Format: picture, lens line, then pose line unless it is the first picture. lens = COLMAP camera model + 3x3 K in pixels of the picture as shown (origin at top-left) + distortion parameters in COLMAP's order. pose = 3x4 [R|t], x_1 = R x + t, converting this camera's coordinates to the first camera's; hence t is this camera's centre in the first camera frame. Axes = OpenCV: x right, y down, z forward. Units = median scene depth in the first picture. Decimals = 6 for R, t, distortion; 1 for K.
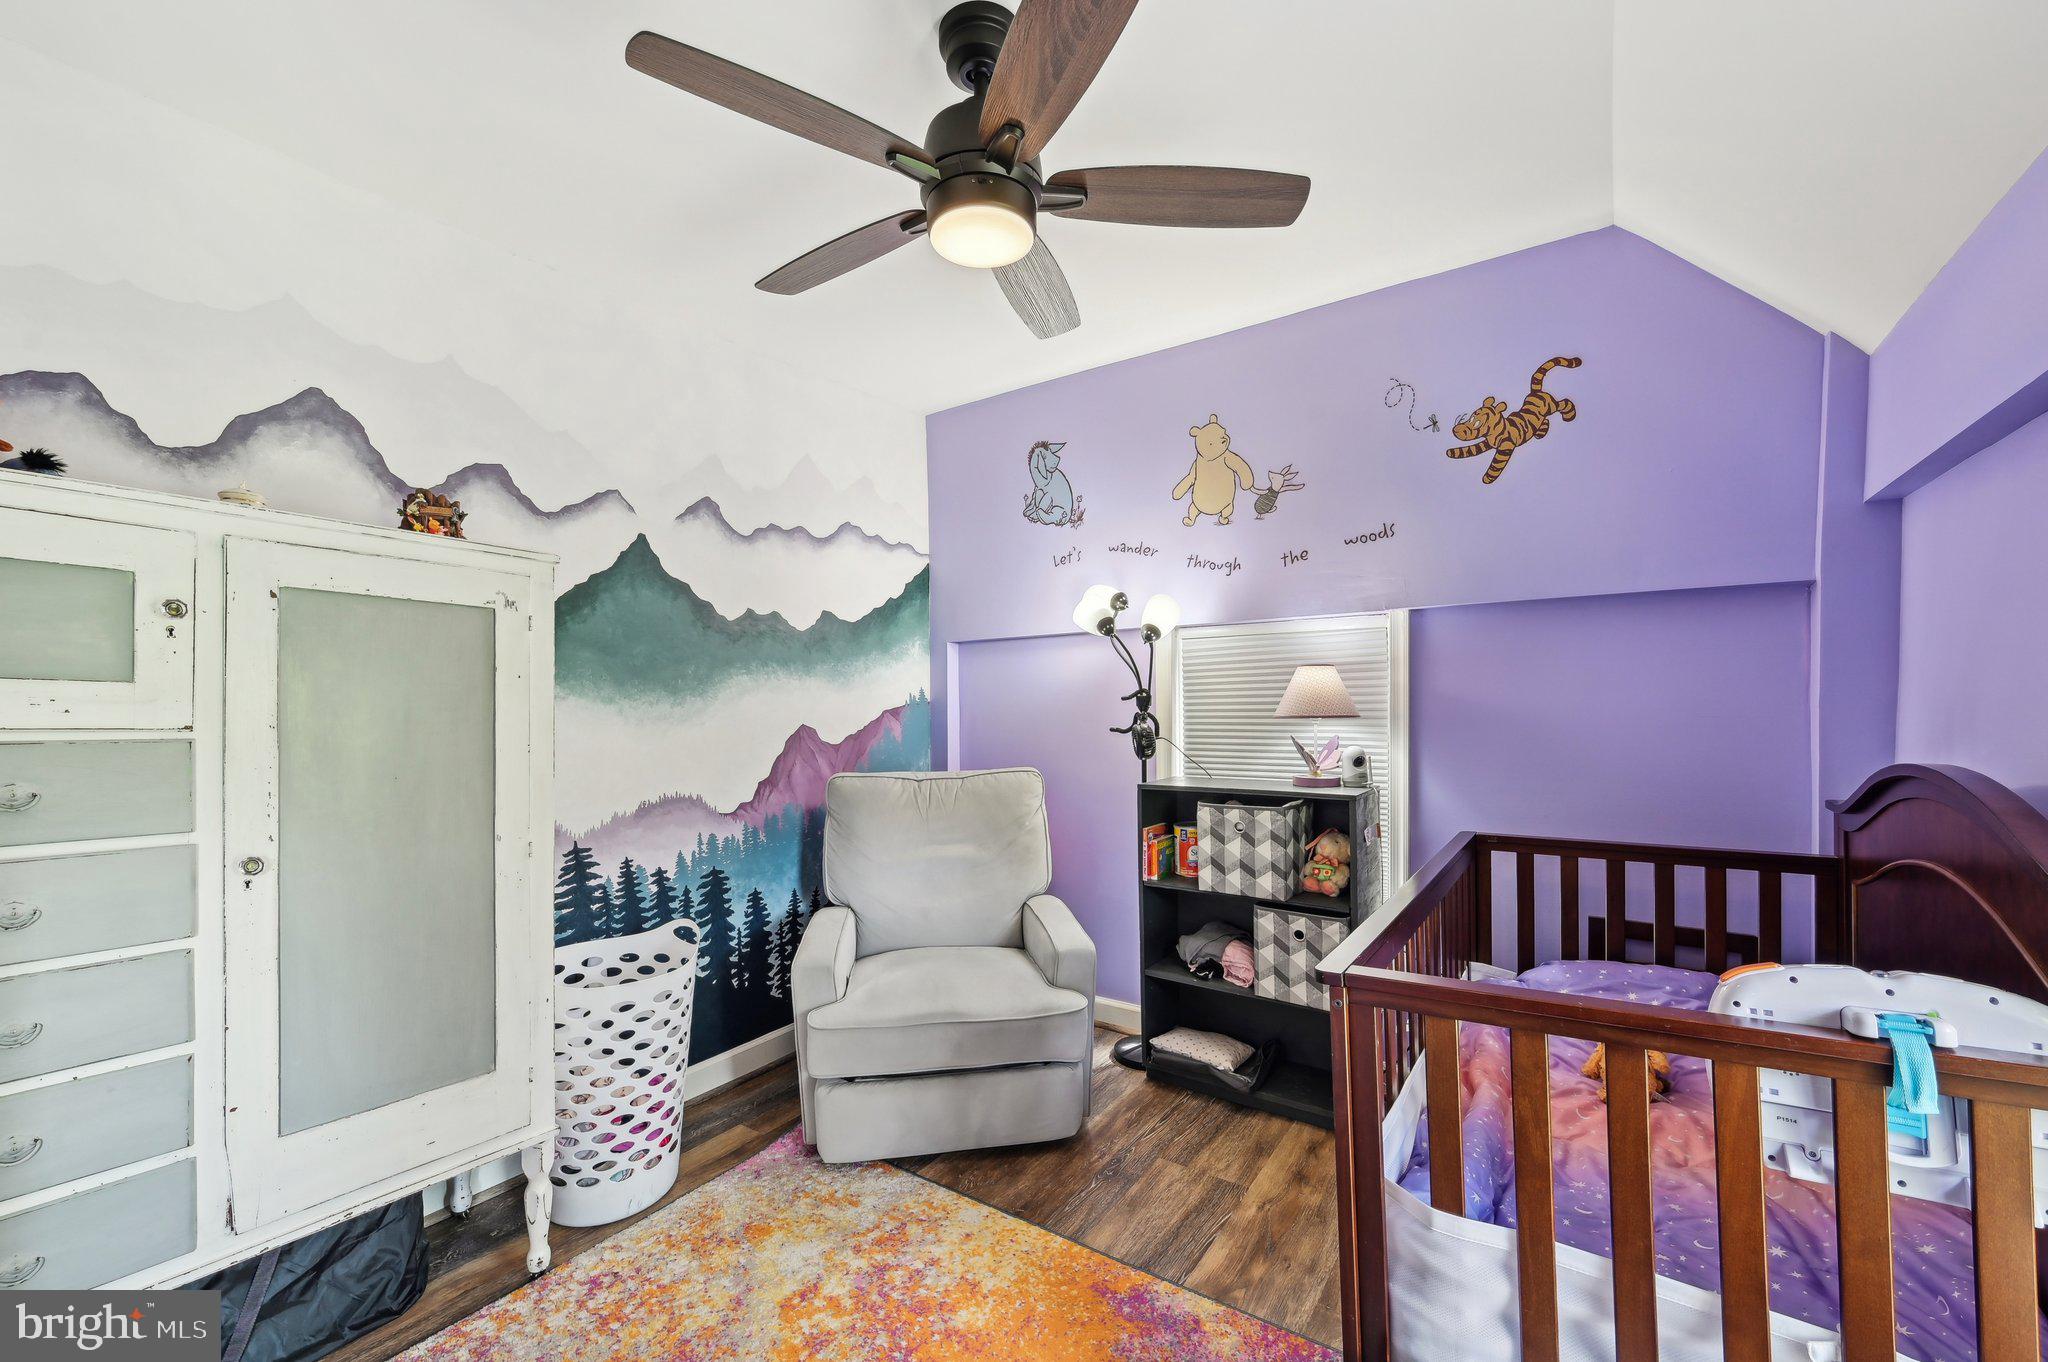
lens RADIAL K [[818.0, 0, 1031.9], [0, 818.0, 717.8], [0, 0, 1]] dist [-0.001233, 0.000406]
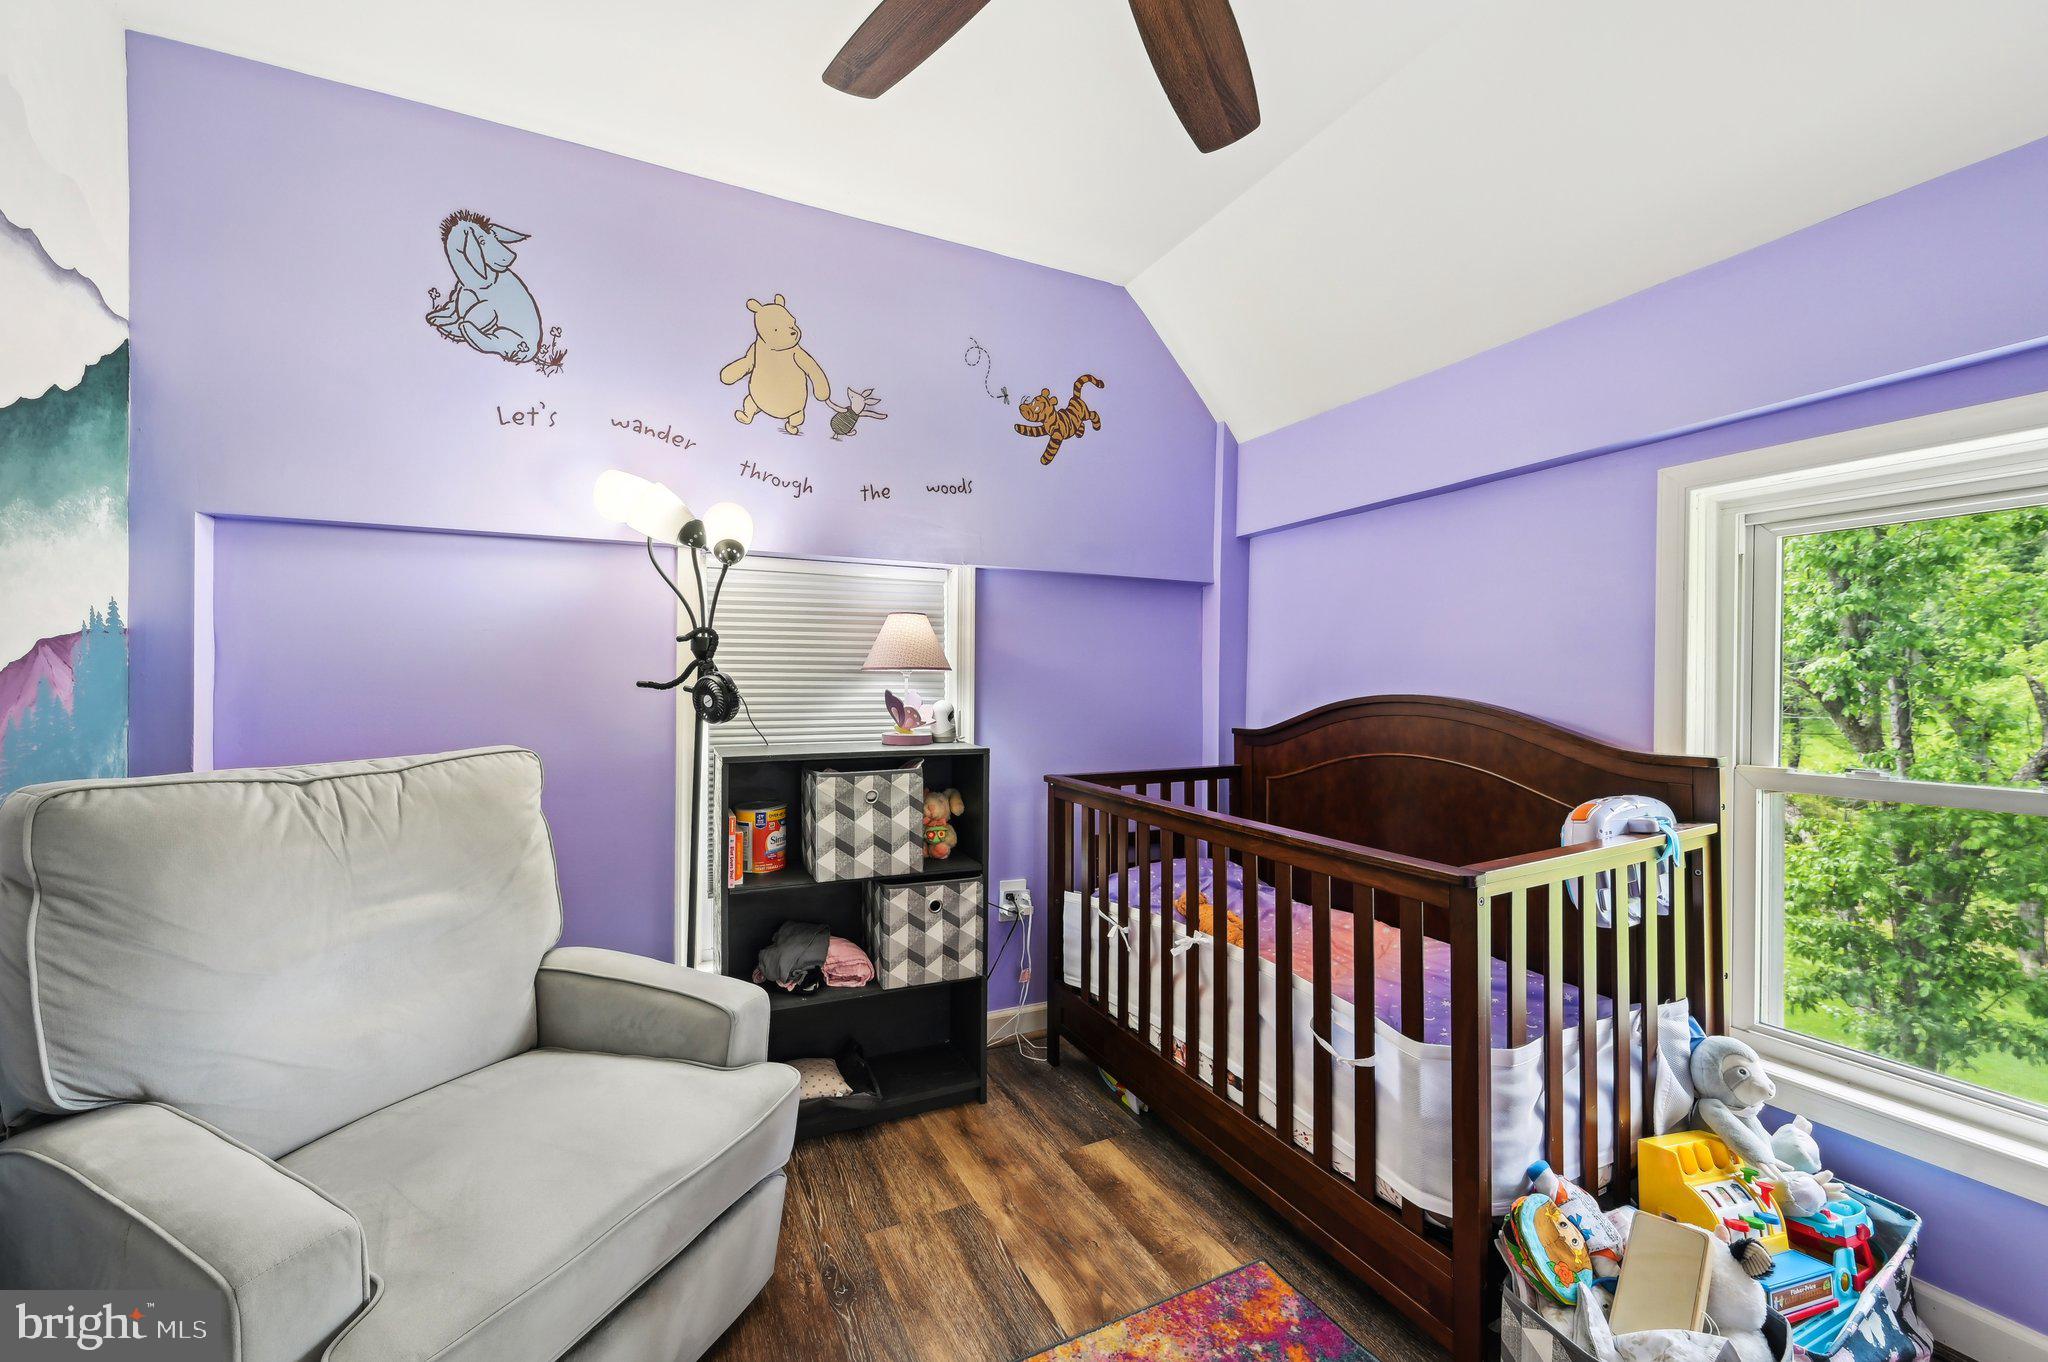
lens RADIAL K [[818.0, 0, 1019.1], [0, 818.0, 684.8], [0, 0, 1]] dist [-0.001233, 0.000406]
pose [[0.488845, 0.010463, 0.872308, -0.405968], [0.002381, 0.999908, -0.013328, 0.029333], [-0.872368, 0.008593, 0.488775, 0.446502]]
